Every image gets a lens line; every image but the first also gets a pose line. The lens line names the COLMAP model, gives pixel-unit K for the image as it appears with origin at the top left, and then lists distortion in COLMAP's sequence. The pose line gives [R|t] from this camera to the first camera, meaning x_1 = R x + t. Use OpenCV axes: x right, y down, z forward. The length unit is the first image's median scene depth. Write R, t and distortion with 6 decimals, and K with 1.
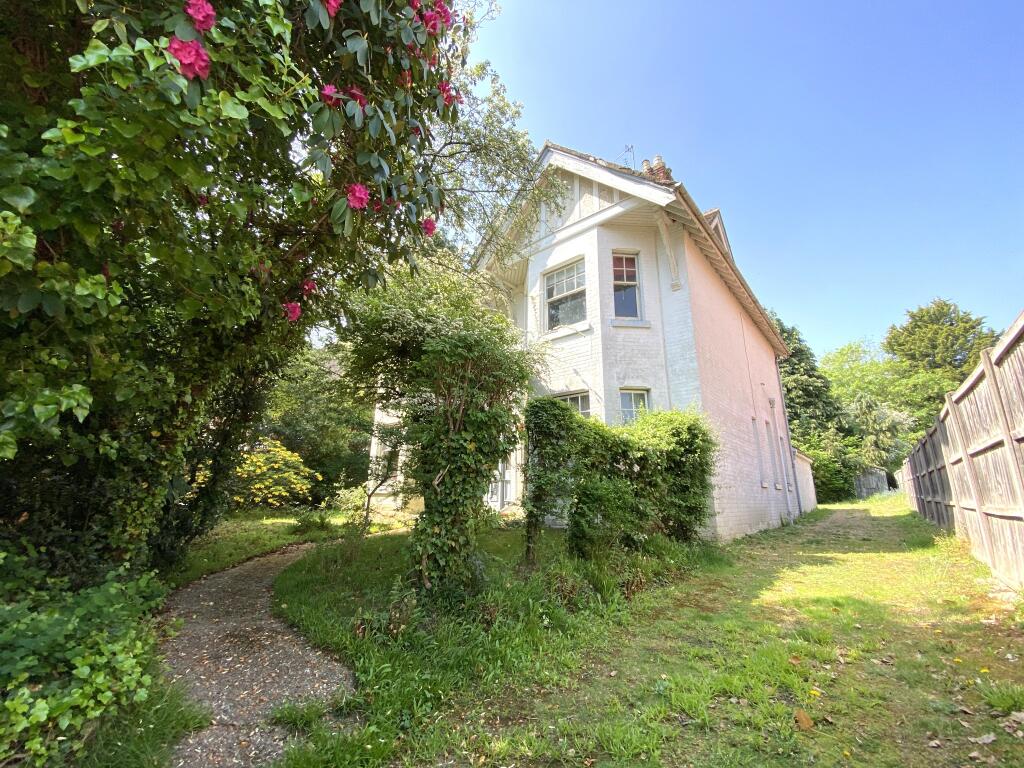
lens RADIAL K [[410.0, 0, 512.0], [0, 410.0, 384.0], [0, 0, 1]] dist [0.016327, -0.020360]
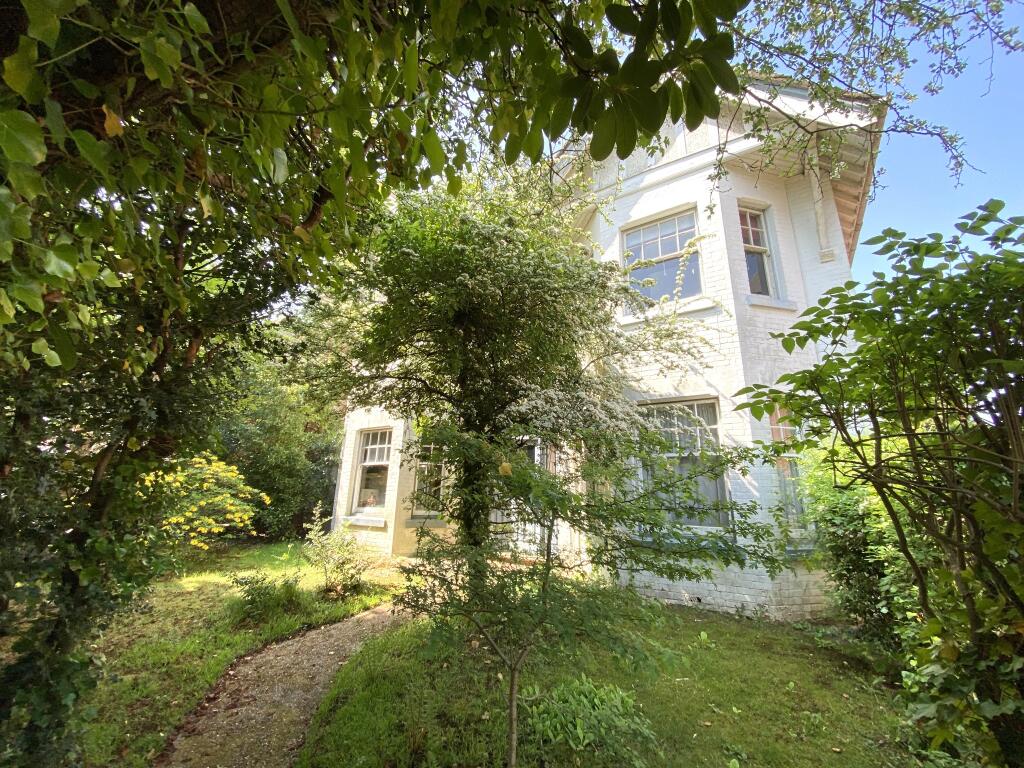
lens RADIAL K [[410.0, 0, 512.0], [0, 410.0, 384.0], [0, 0, 1]] dist [0.016327, -0.020360]
pose [[0.989450, 0.041352, 0.138847, -0.205732], [-0.042641, 0.999070, 0.006321, 0.004456], [-0.138456, -0.012175, 0.990294, 0.313155]]
